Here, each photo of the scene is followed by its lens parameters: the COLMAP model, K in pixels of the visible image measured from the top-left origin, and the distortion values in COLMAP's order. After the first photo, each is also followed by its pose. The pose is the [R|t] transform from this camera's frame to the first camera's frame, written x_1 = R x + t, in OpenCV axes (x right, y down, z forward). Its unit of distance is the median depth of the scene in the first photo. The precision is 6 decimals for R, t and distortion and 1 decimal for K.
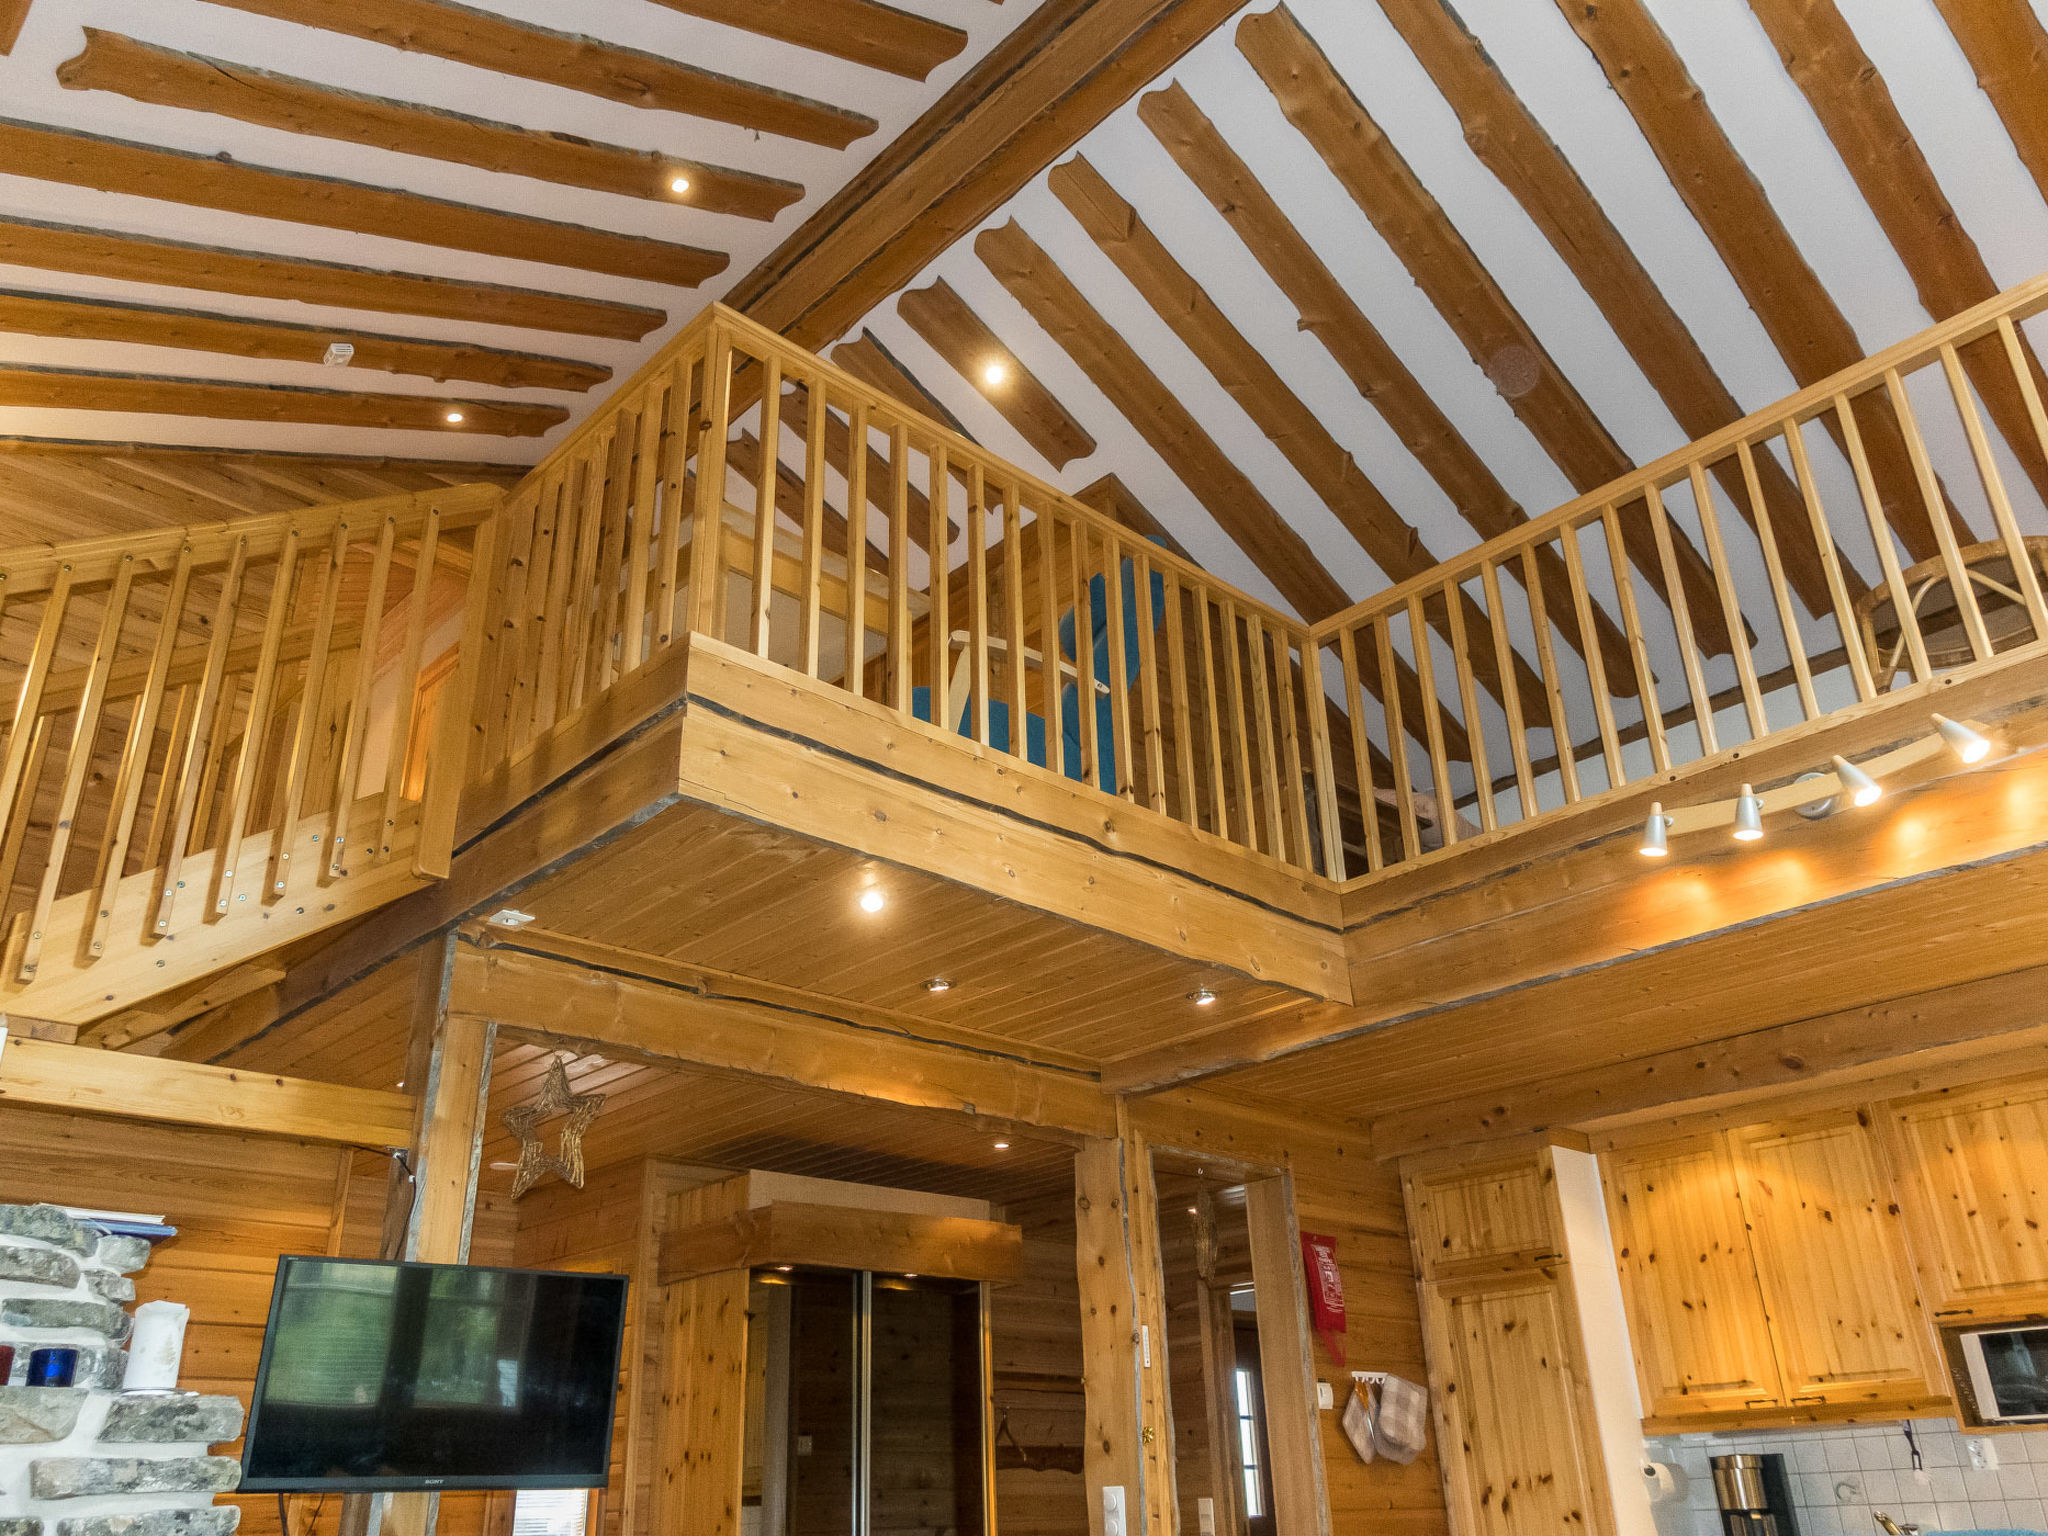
lens RADIAL K [[1594.3, 0, 1033.2], [0, 1594.3, 768.6], [0, 0, 1]] dist [0.007529, -0.001817]
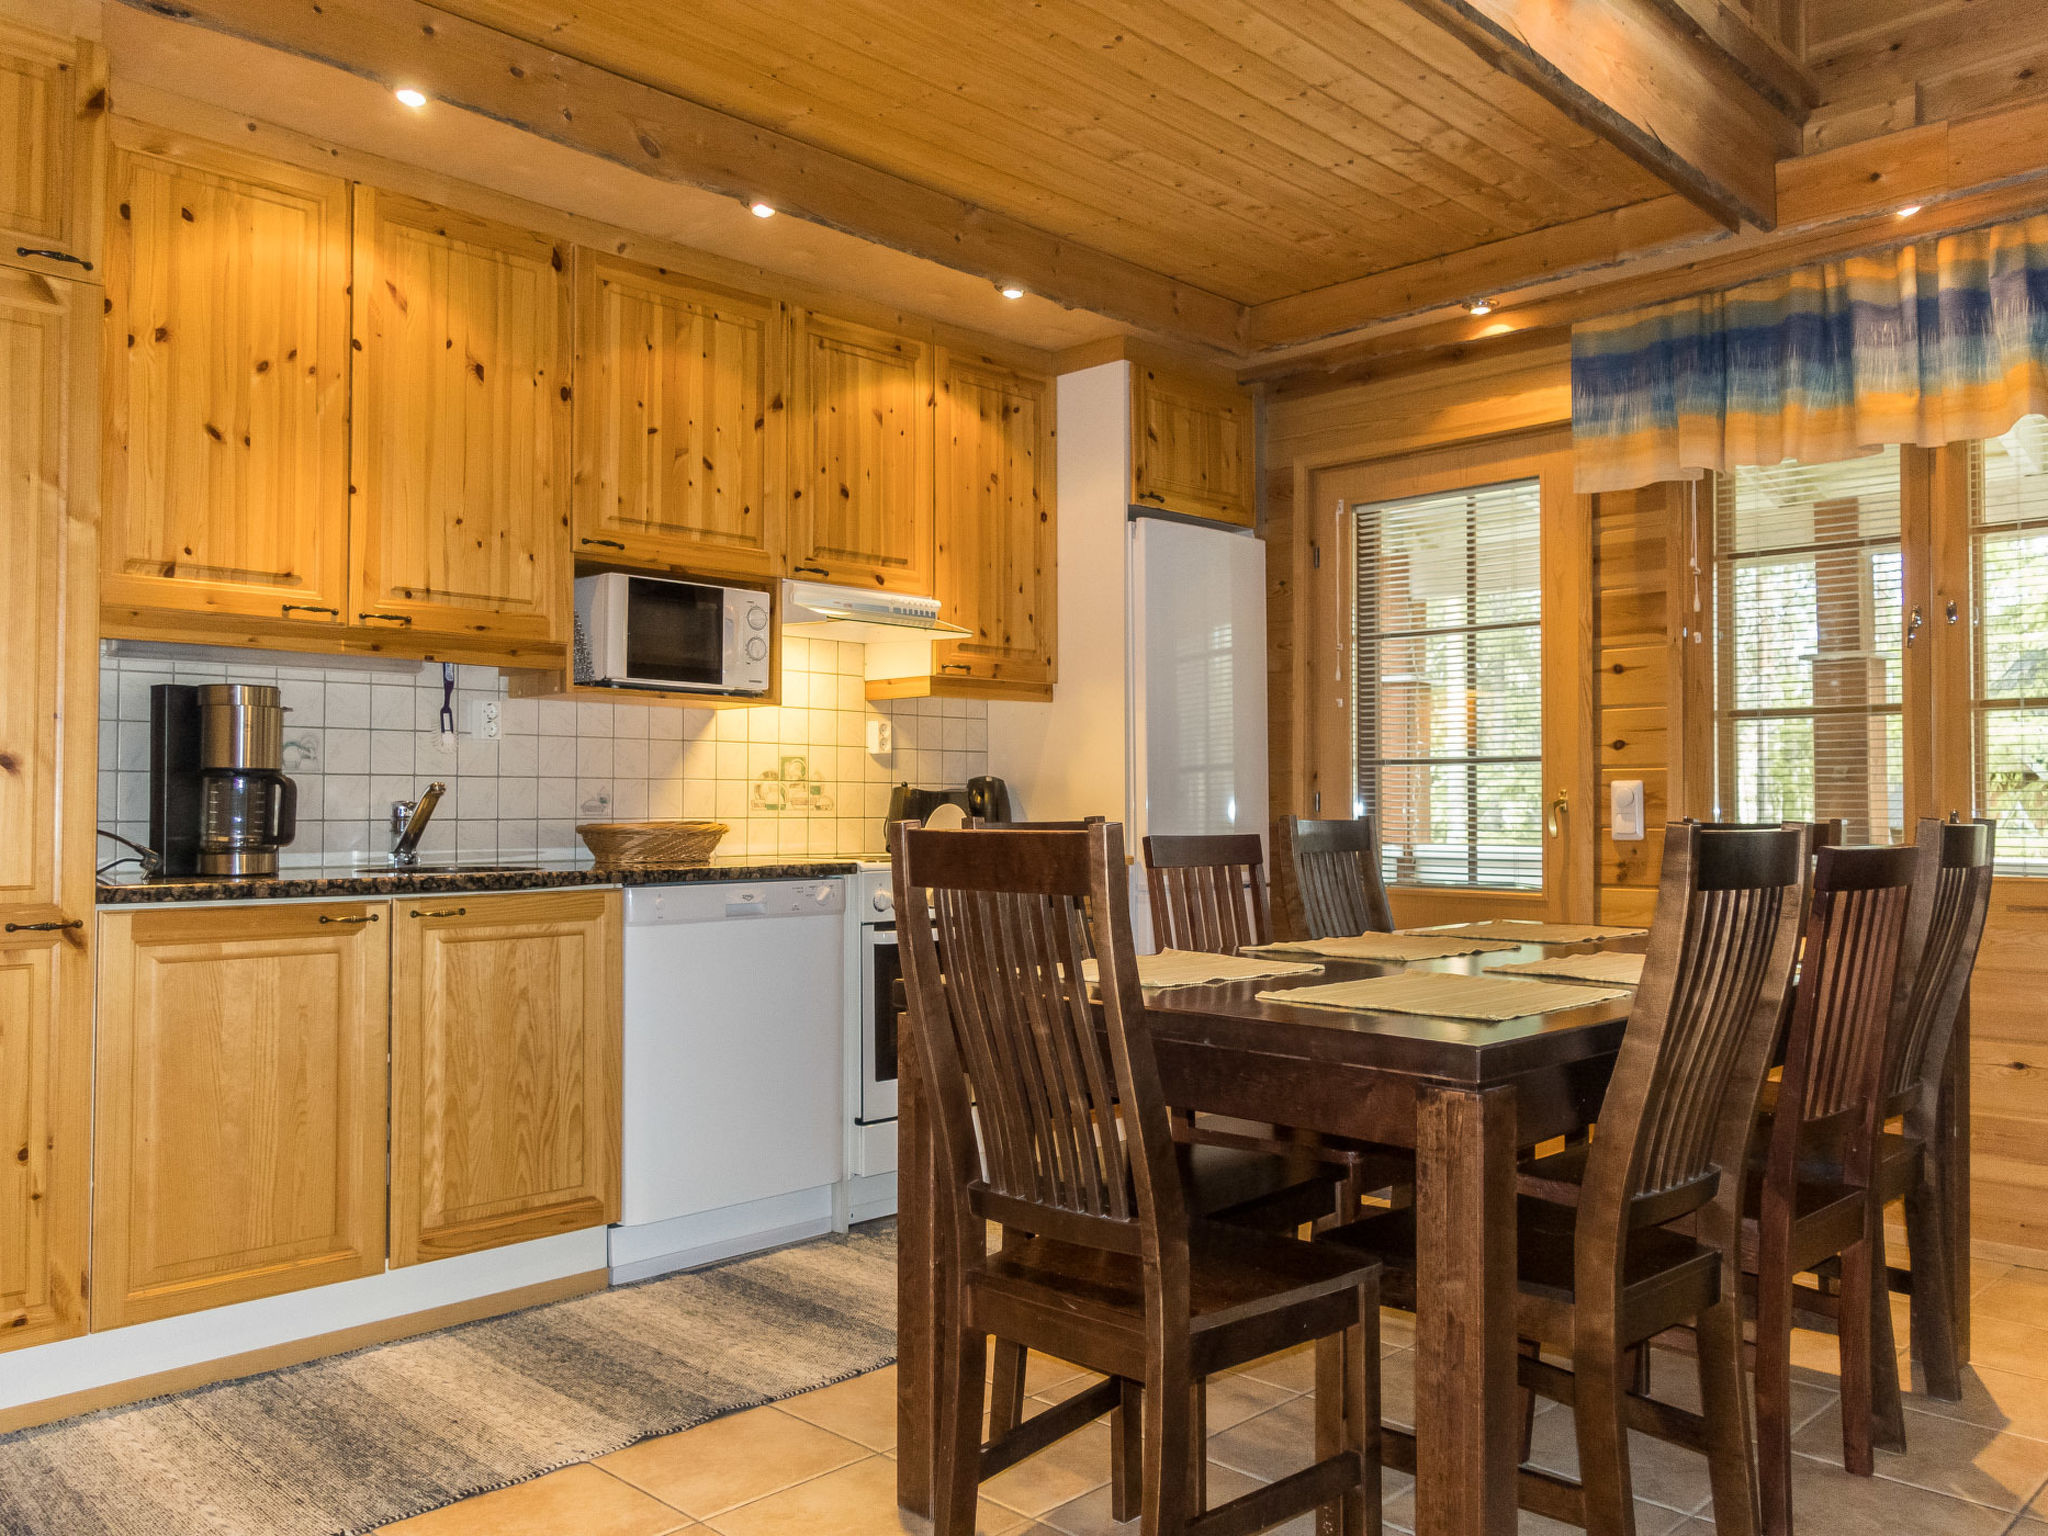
lens RADIAL K [[1594.3, 0, 1033.2], [0, 1594.3, 768.6], [0, 0, 1]] dist [0.007529, -0.001817]
pose [[-0.024144, 0.062939, 0.997725, -0.148955], [-0.426454, 0.902008, -0.067221, 0.378911], [-0.904187, -0.427107, 0.005063, 0.734576]]
